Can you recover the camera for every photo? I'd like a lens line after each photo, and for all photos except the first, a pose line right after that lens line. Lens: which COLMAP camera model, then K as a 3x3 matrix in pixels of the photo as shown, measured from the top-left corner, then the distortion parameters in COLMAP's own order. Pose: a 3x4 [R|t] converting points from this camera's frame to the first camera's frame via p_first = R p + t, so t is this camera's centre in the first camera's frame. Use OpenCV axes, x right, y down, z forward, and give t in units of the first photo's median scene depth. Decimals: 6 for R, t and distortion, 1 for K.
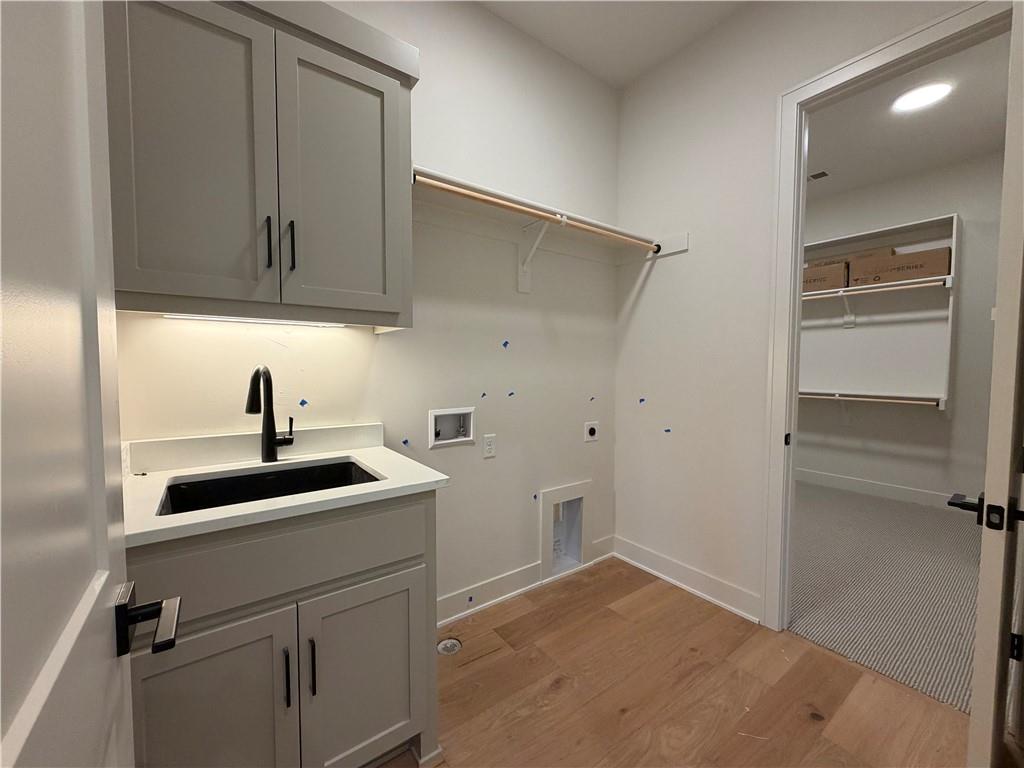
lens RADIAL K [[408.5, 0, 511.5], [0, 408.5, 384.6], [0, 0, 1]] dist [0.001026, -0.000025]
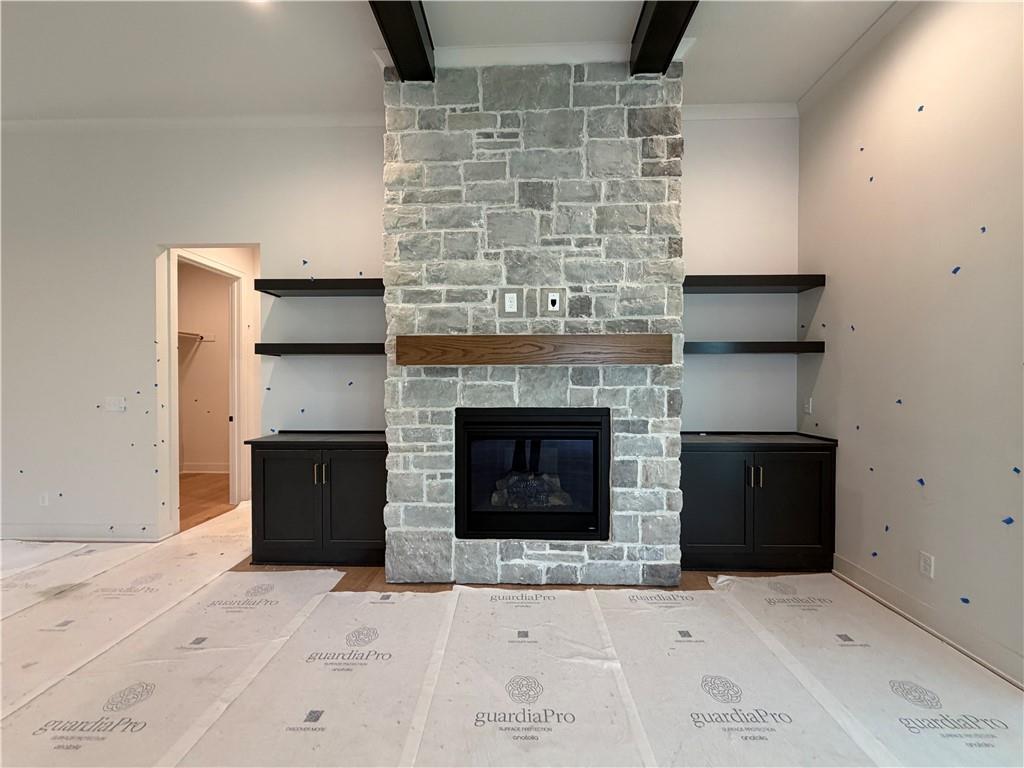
lens RADIAL K [[408.5, 0, 514.4], [0, 408.5, 389.2], [0, 0, 1]] dist [0.001026, -0.000025]
pose [[0.607856, -0.012380, 0.793951, -0.492415], [0.041601, 0.999002, -0.016273, 0.114230], [-0.792957, 0.042920, 0.607764, -2.109916]]
